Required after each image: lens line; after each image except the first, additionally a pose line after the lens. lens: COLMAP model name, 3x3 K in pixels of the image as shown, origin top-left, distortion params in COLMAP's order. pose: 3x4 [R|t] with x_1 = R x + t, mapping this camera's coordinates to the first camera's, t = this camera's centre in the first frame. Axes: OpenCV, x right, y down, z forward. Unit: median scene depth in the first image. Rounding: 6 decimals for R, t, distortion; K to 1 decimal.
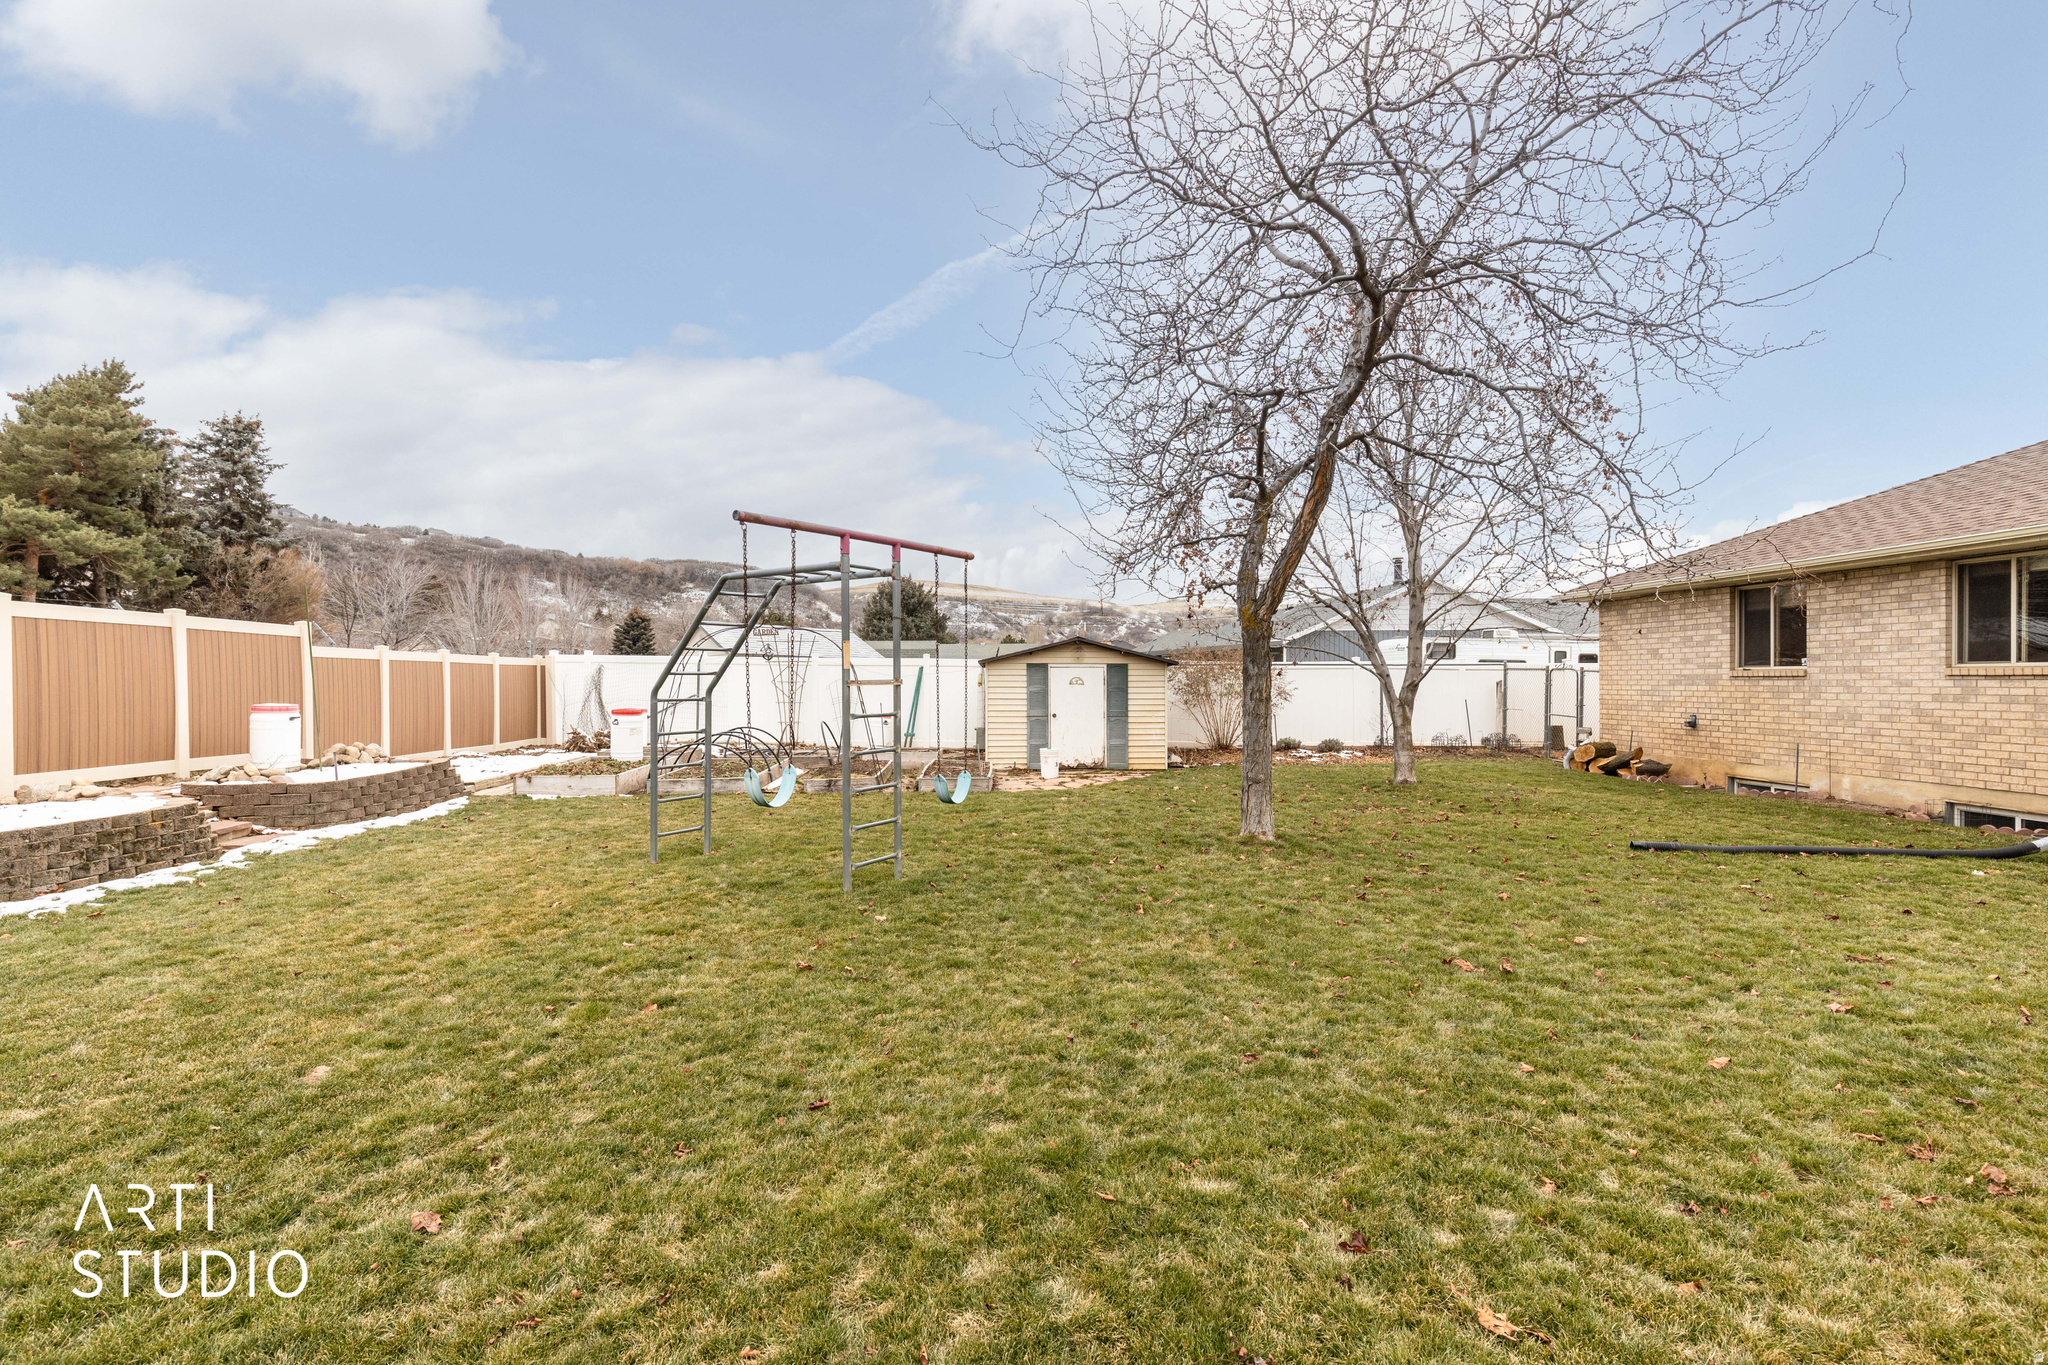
lens RADIAL K [[936.9, 0, 1059.3], [0, 936.9, 694.6], [0, 0, 1]] dist [0.007159, 0.001046]
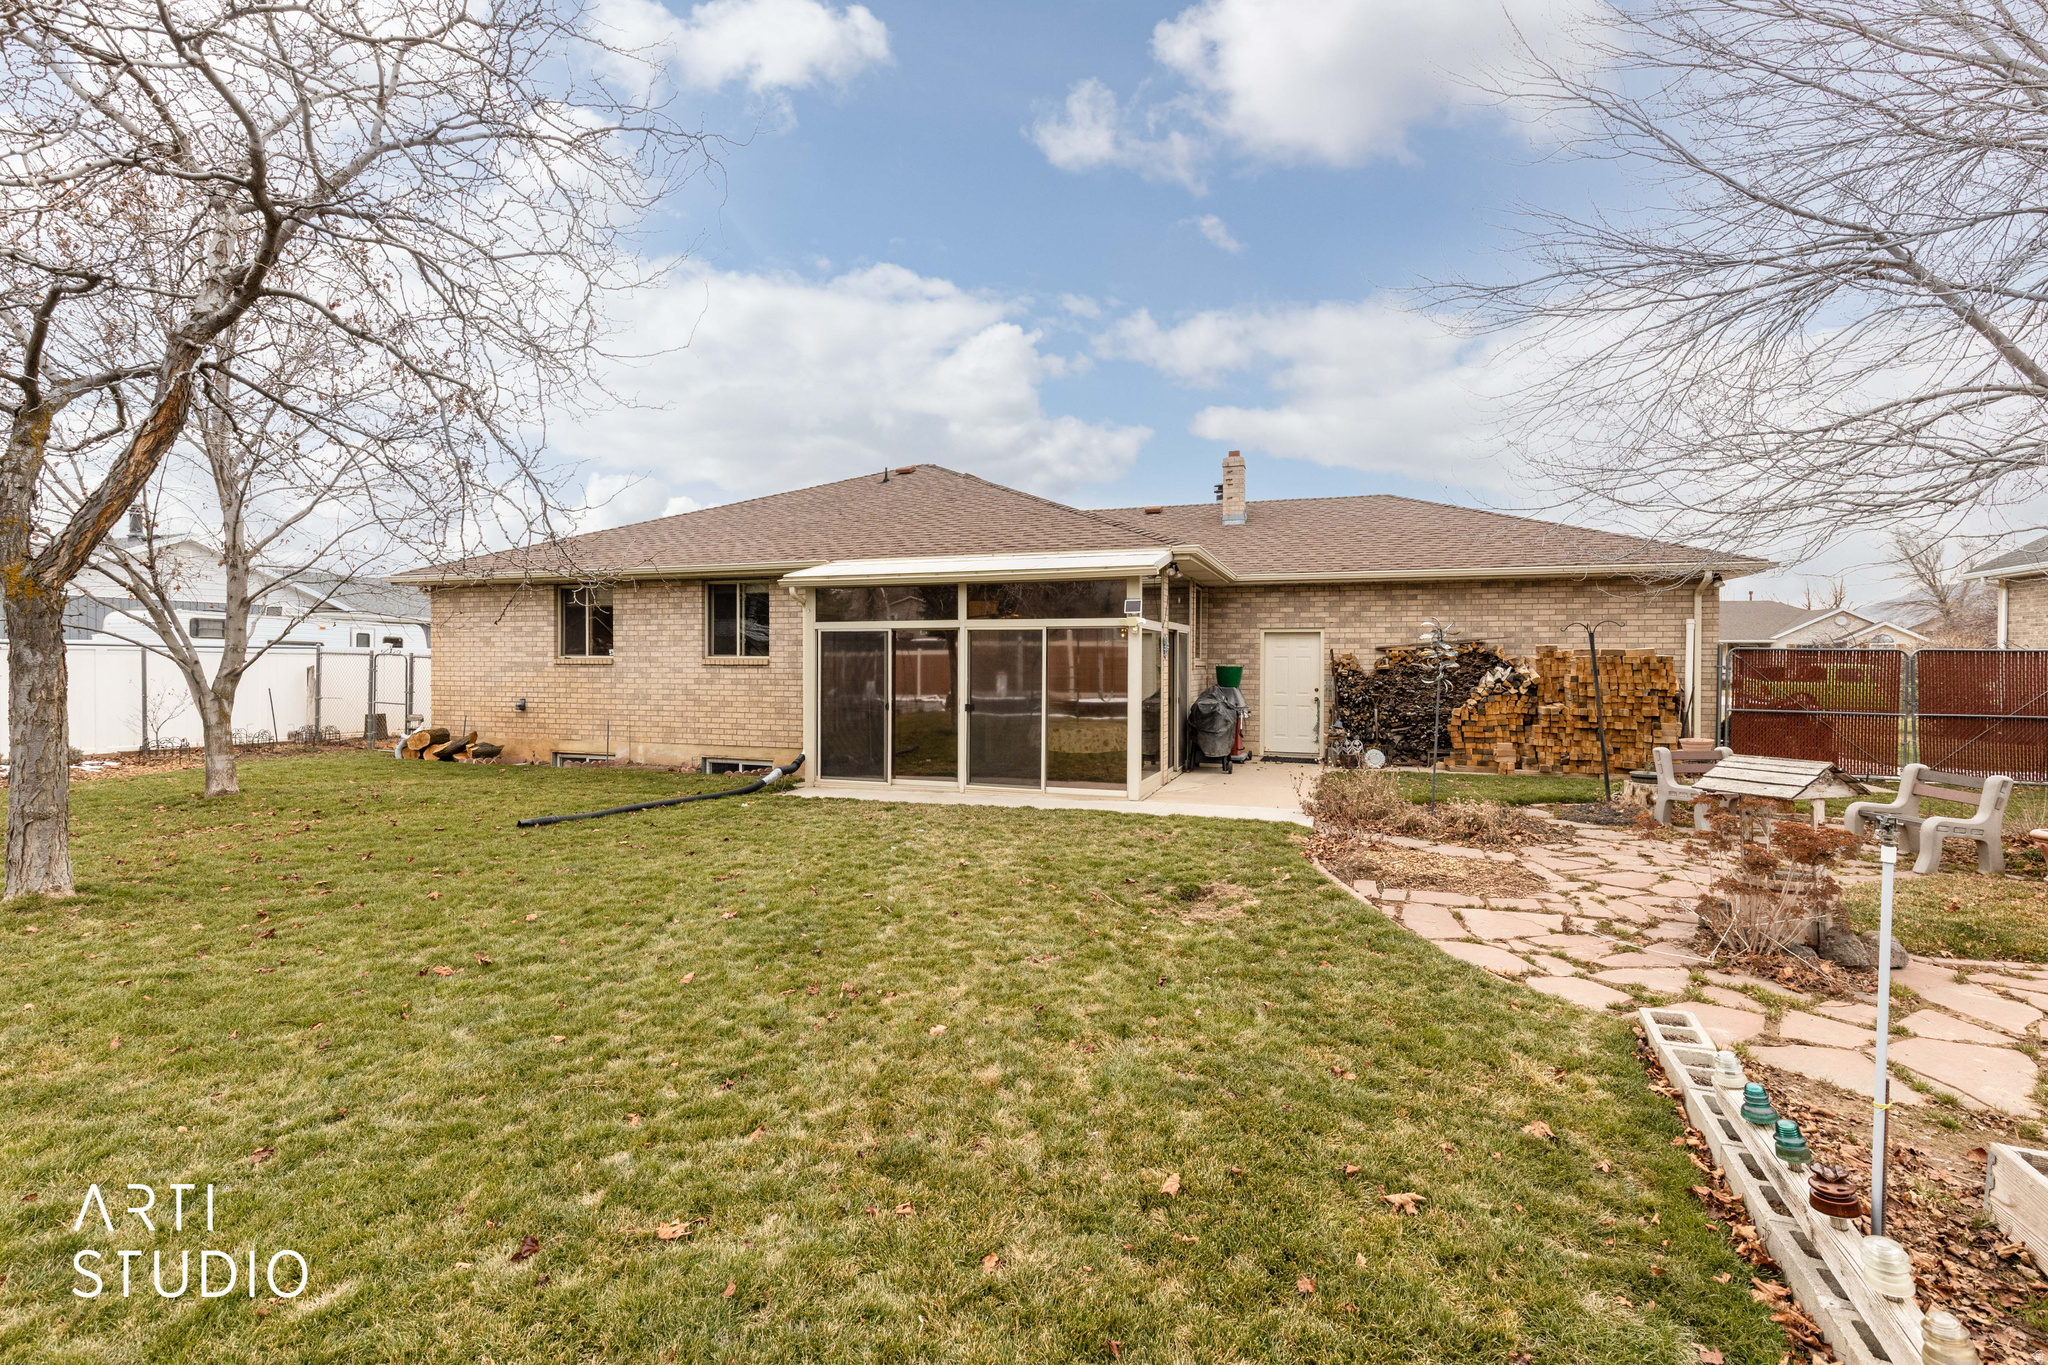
lens RADIAL K [[936.9, 0, 1039.4], [0, 936.9, 669.1], [0, 0, 1]] dist [0.007159, 0.001046]
pose [[0.383496, -0.002399, 0.923539, -0.174992], [0.006578, 0.999978, -0.000134, -0.014601], [-0.923519, 0.006126, 0.383504, 0.043502]]
